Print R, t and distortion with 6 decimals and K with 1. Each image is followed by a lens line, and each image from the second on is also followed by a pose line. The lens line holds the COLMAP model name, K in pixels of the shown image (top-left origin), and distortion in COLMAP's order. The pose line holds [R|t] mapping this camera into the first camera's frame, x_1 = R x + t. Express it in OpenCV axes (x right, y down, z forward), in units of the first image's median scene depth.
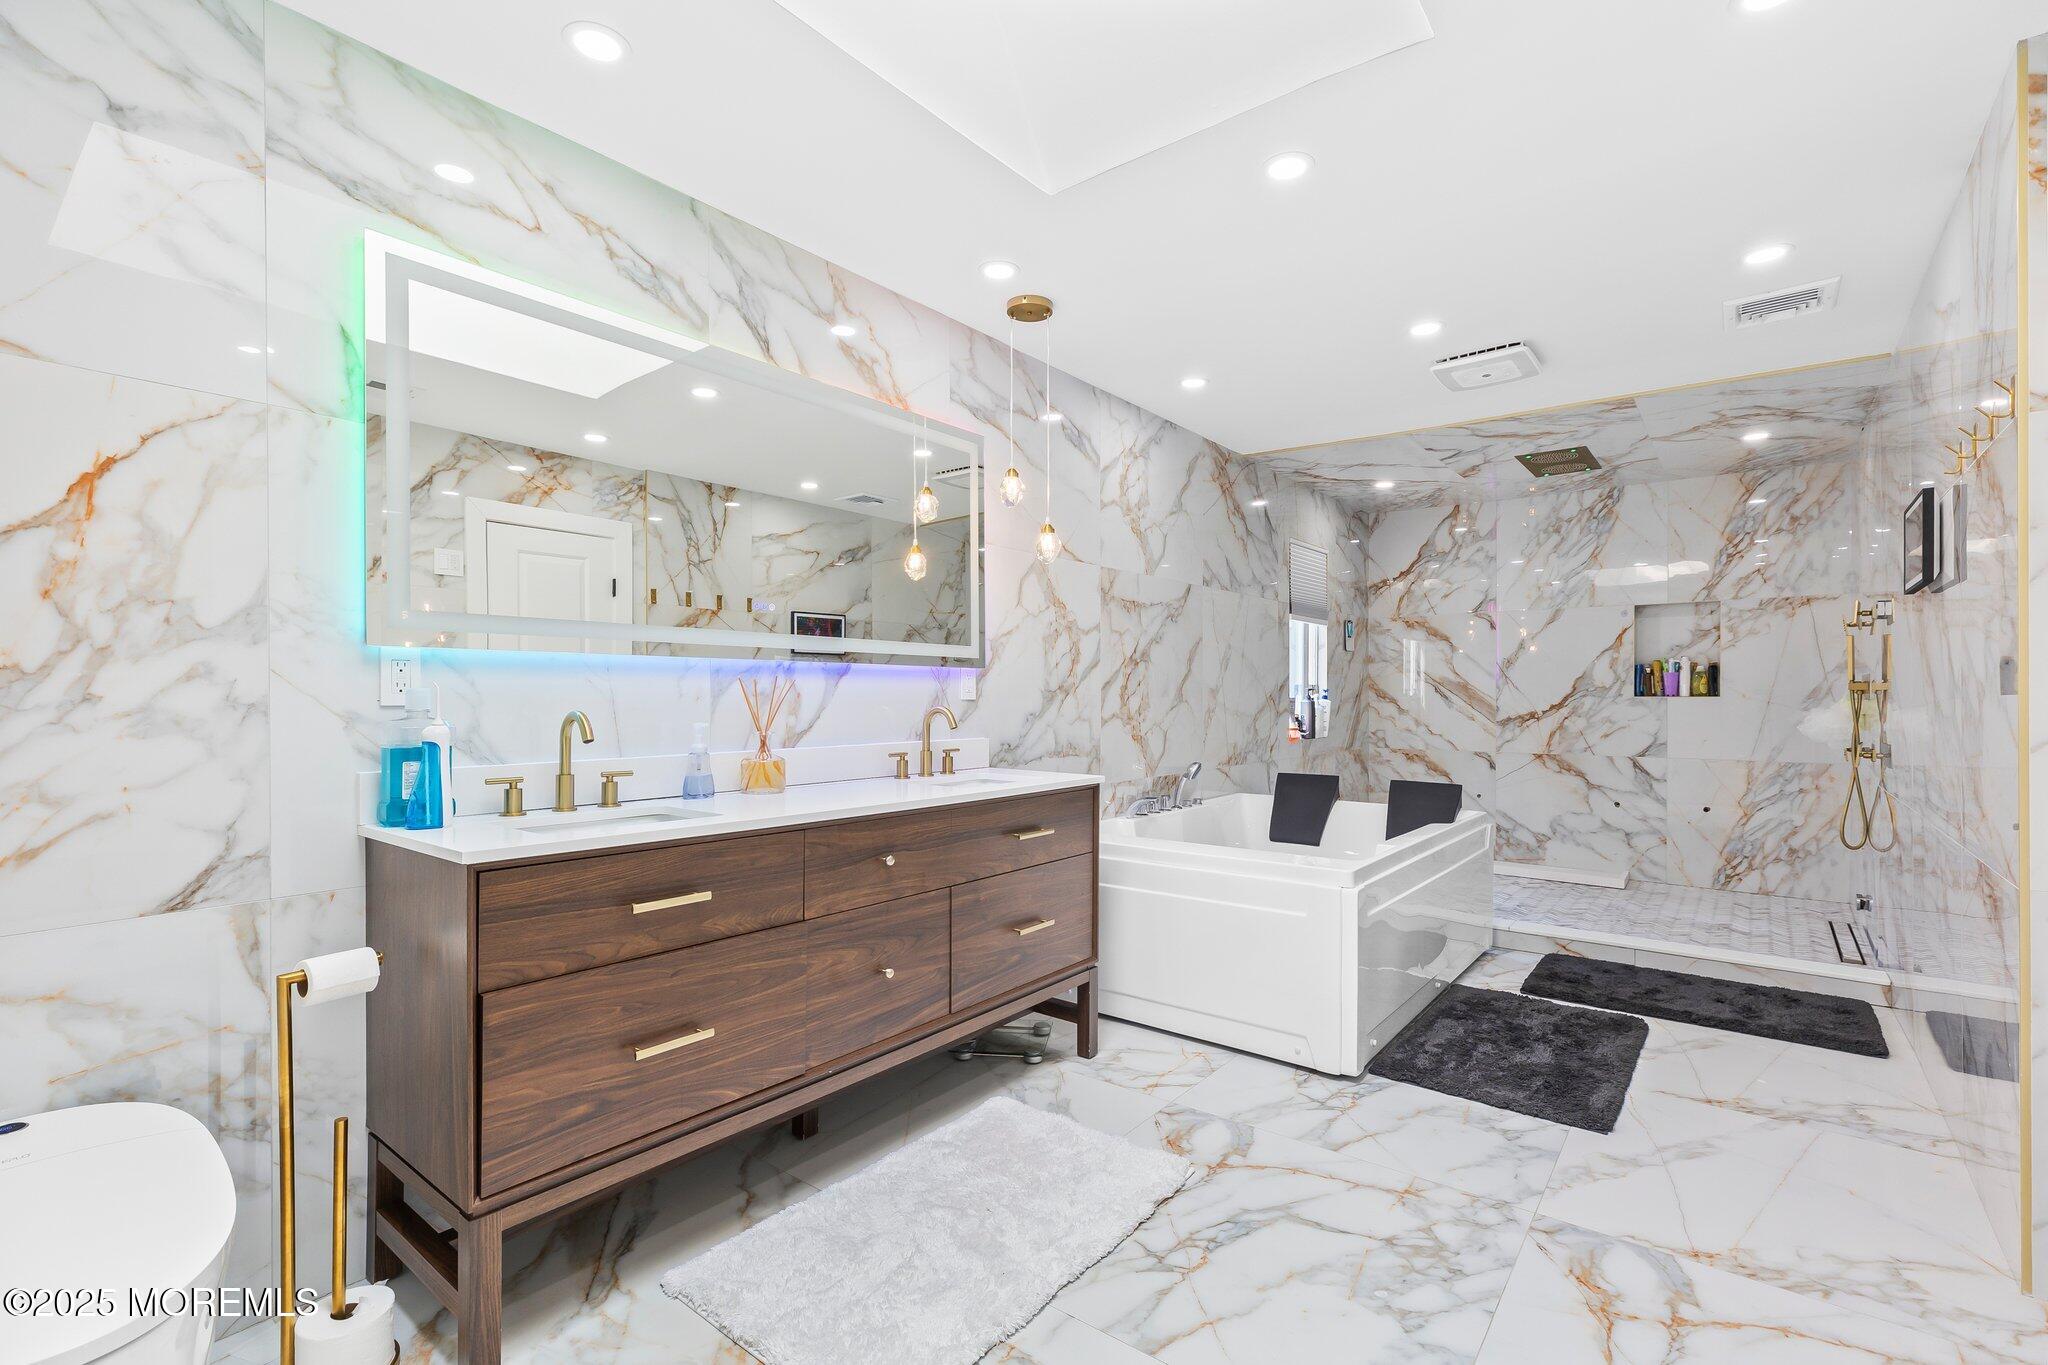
lens RADIAL K [[914.6, 0, 1024.5], [0, 914.6, 694.0], [0, 0, 1]] dist [0.004622, -0.000903]
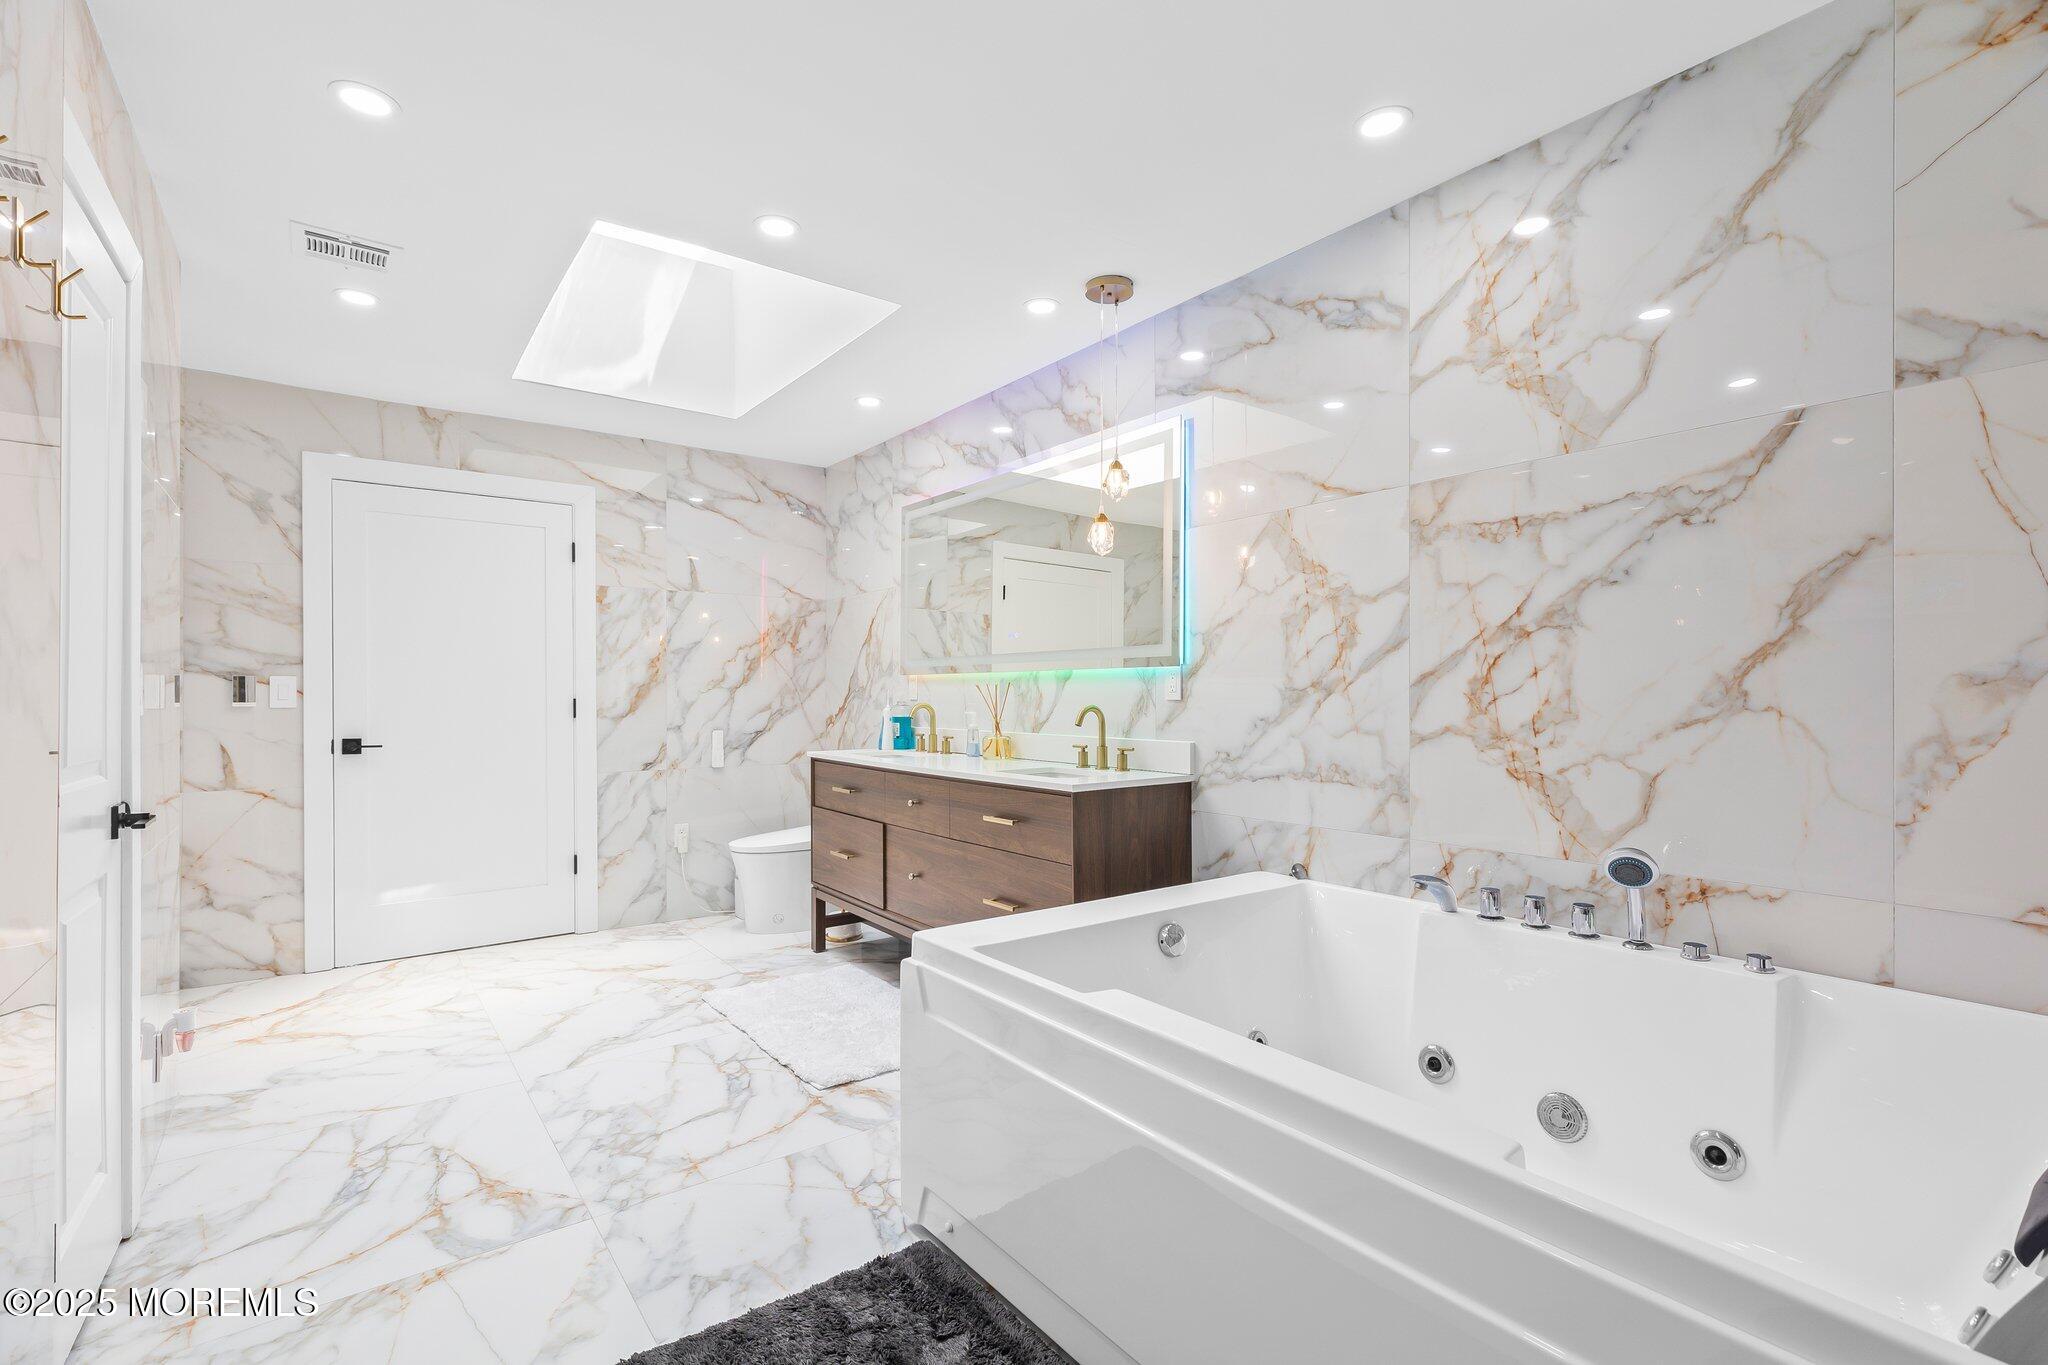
lens RADIAL K [[914.6, 0, 1024.1], [0, 914.6, 689.4], [0, 0, 1]] dist [0.004622, -0.000903]
pose [[-0.247068, -0.006069, -0.968979, 1.036366], [0.002228, 0.999974, -0.006831, 0.001853], [0.968995, -0.003847, -0.247049, 1.253121]]
